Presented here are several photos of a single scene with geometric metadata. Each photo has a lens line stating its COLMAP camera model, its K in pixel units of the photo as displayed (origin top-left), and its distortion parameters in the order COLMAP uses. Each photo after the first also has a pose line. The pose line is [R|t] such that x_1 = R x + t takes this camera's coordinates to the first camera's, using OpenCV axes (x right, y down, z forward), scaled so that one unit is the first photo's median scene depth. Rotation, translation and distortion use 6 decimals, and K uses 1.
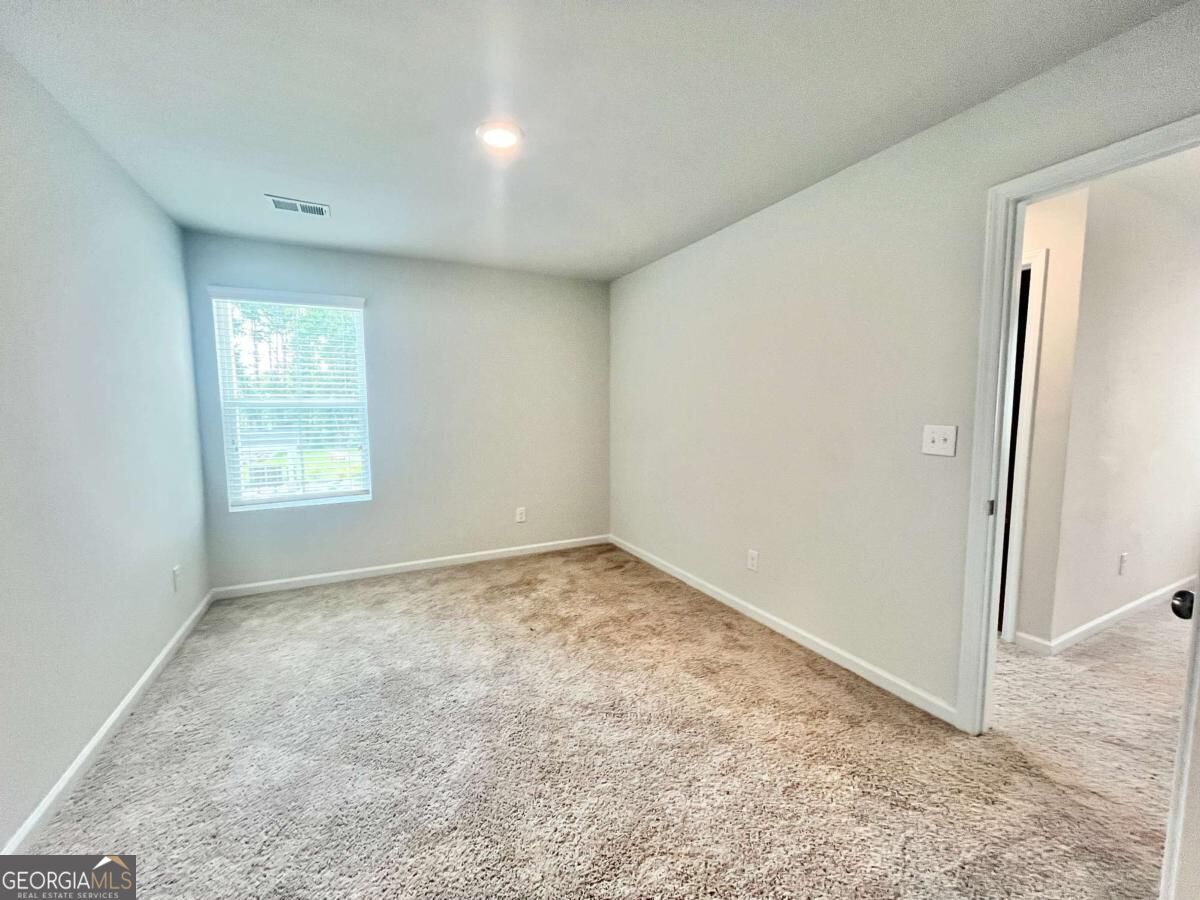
lens RADIAL K [[485.1, 0, 598.6], [0, 485.1, 450.8], [0, 0, 1]] dist [-0.001661, -0.000279]
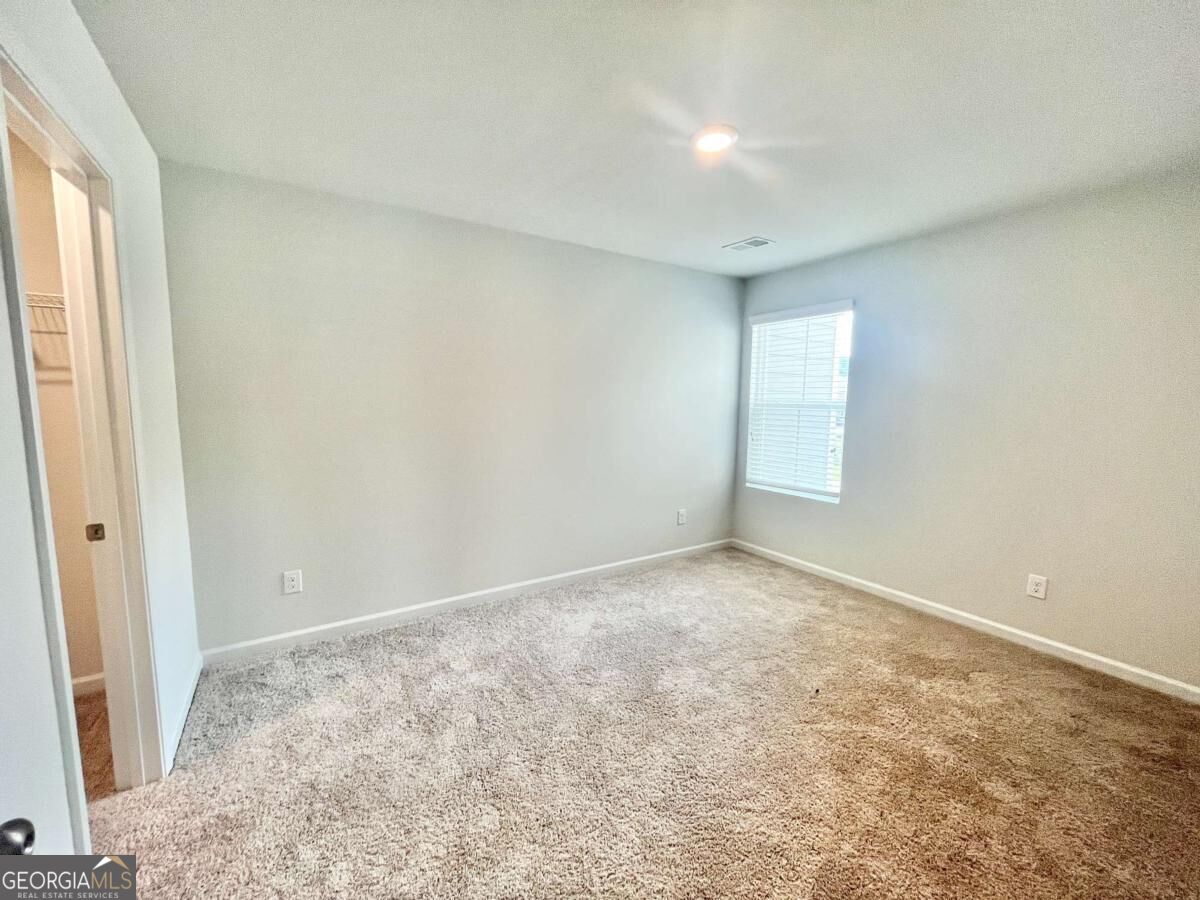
lens RADIAL K [[485.1, 0, 598.6], [0, 485.1, 450.8], [0, 0, 1]] dist [-0.001661, -0.000279]
pose [[0.106993, 0.115065, -0.987579, 0.483740], [-0.101264, 0.989377, 0.104304, -0.064807], [0.989090, 0.088846, 0.117508, 0.425600]]
